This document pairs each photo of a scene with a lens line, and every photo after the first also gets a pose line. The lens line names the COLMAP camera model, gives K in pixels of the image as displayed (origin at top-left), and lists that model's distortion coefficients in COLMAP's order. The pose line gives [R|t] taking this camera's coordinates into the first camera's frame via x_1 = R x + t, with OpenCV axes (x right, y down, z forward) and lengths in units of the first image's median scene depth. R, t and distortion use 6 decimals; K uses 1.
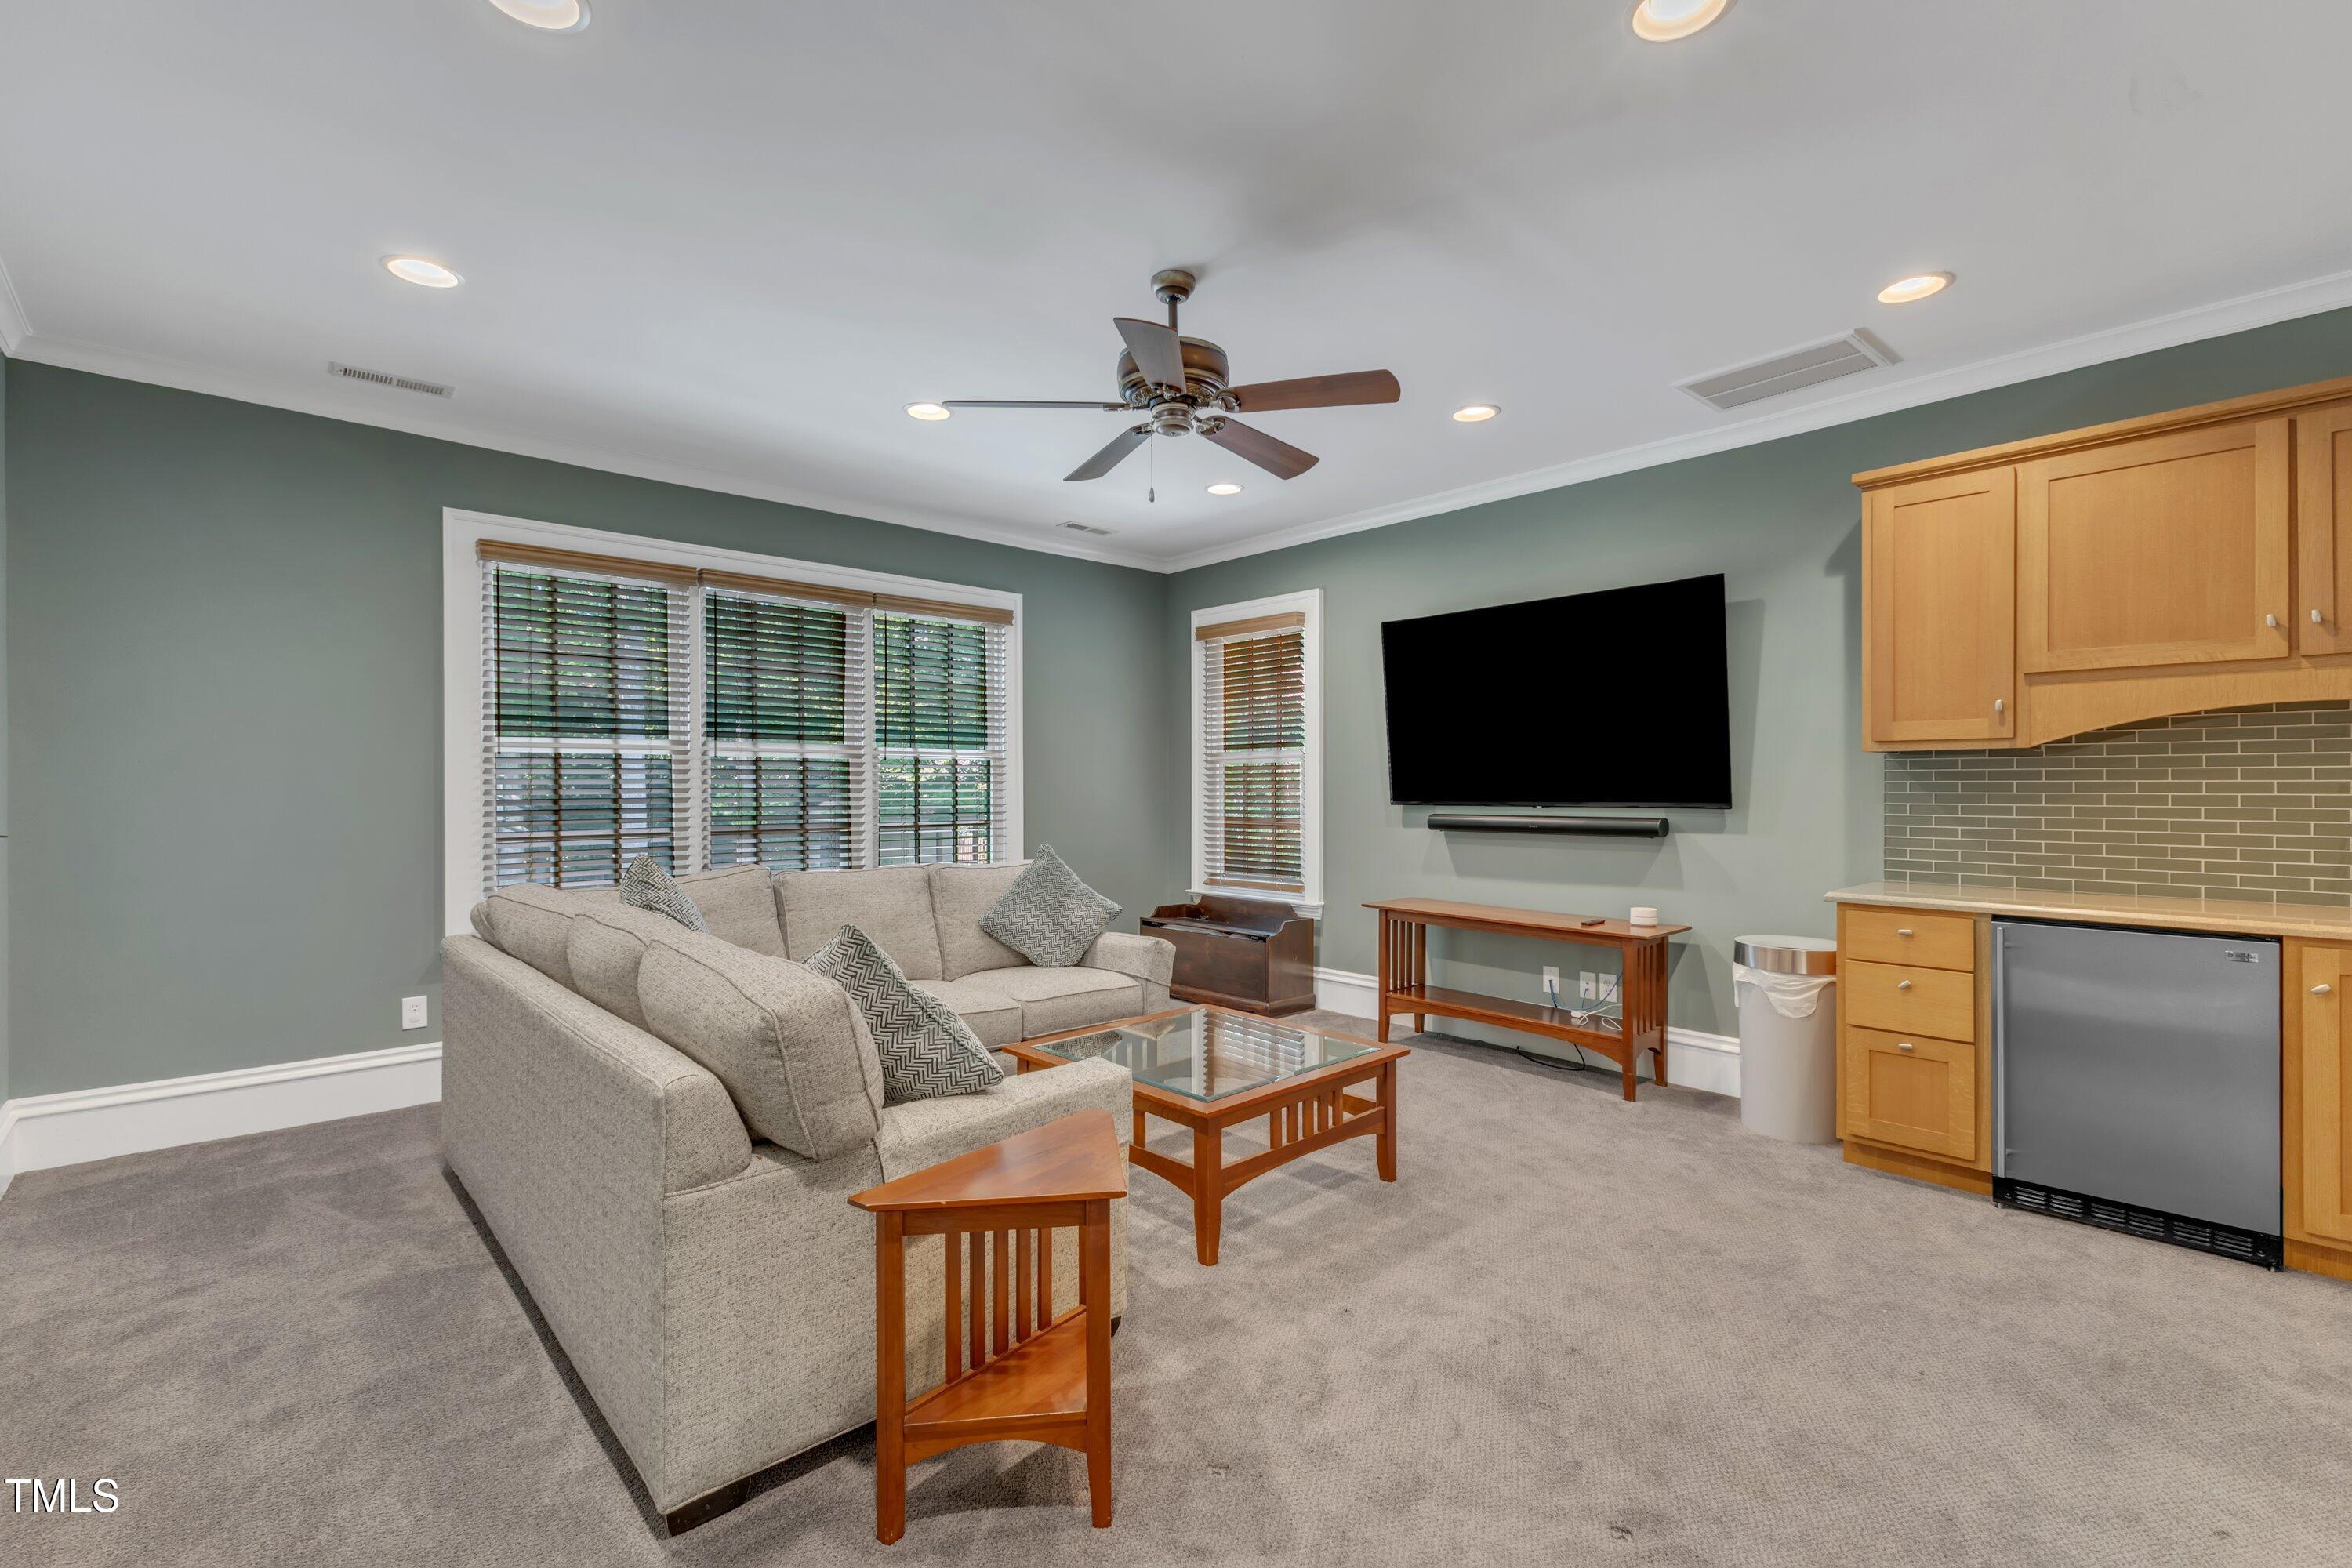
lens RADIAL K [[1030.4, 0, 1166.0], [0, 1030.4, 781.2], [0, 0, 1]] dist [0.008821, -0.002134]
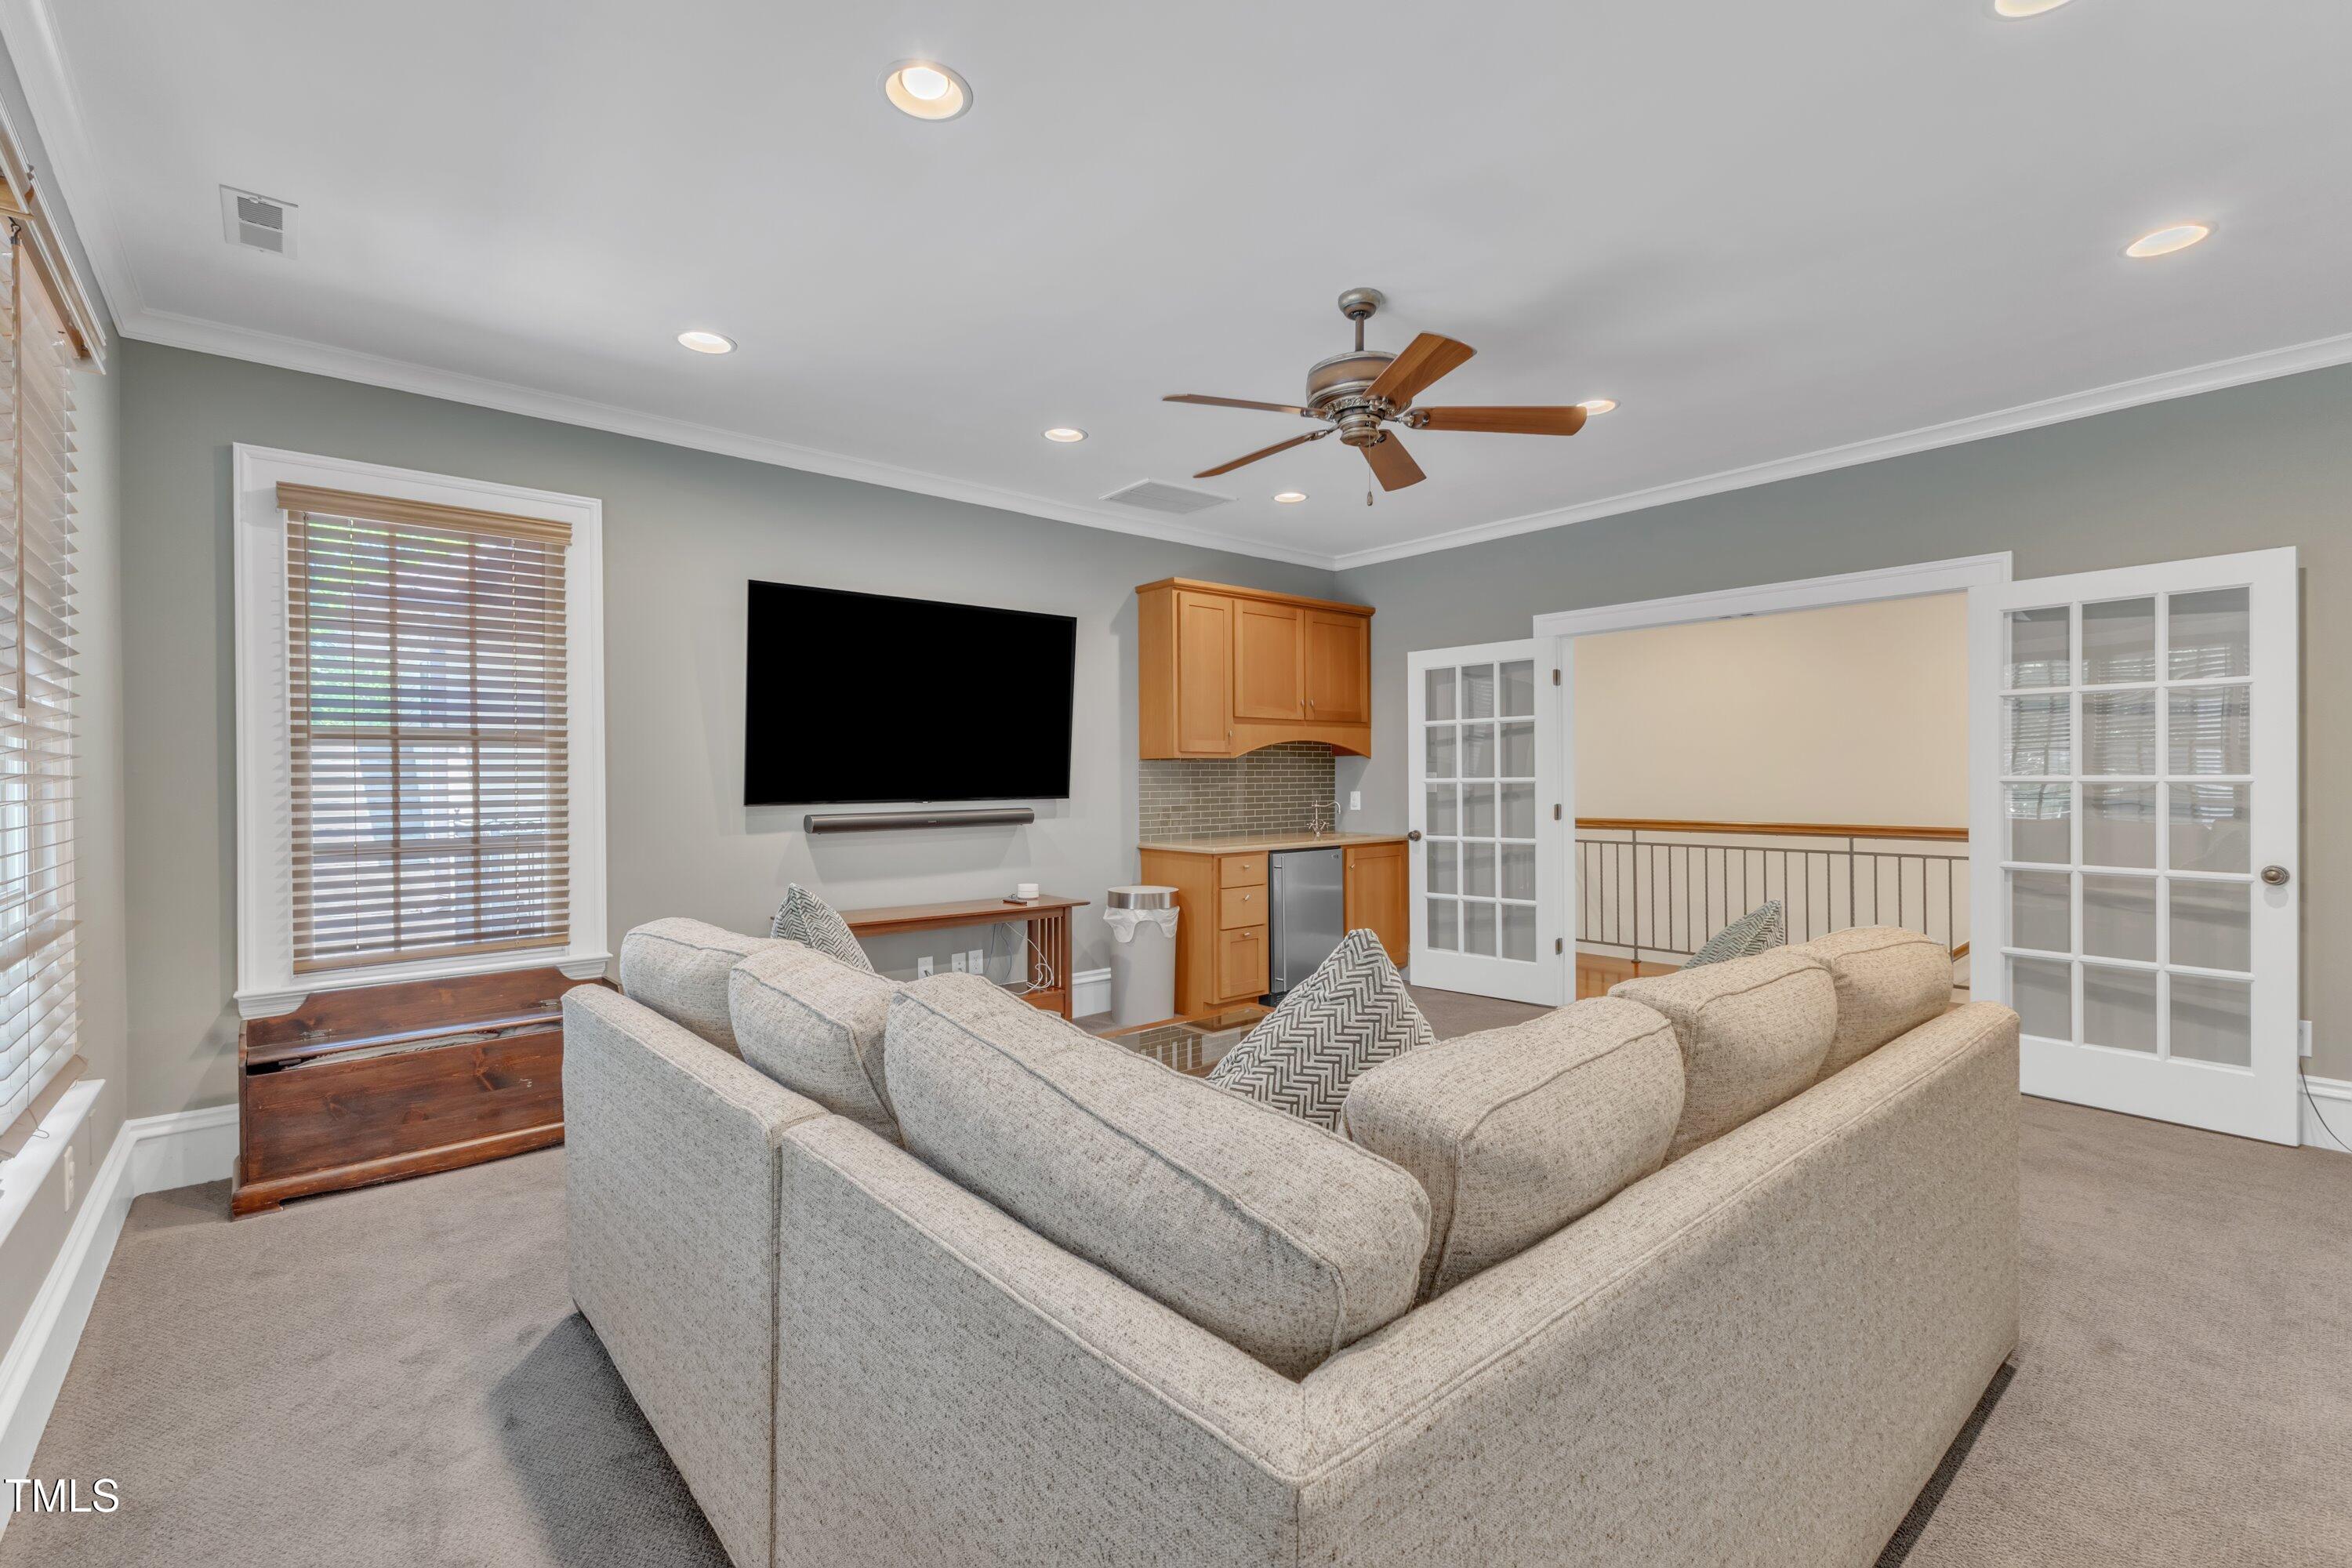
lens RADIAL K [[1030.4, 0, 1167.1], [0, 1030.4, 783.8], [0, 0, 1]] dist [0.008821, -0.002134]
pose [[0.028957, -0.004401, 0.999571, -0.754576], [0.003693, 0.999984, 0.004296, 0.003049], [-0.999574, 0.003567, 0.028972, 0.842573]]
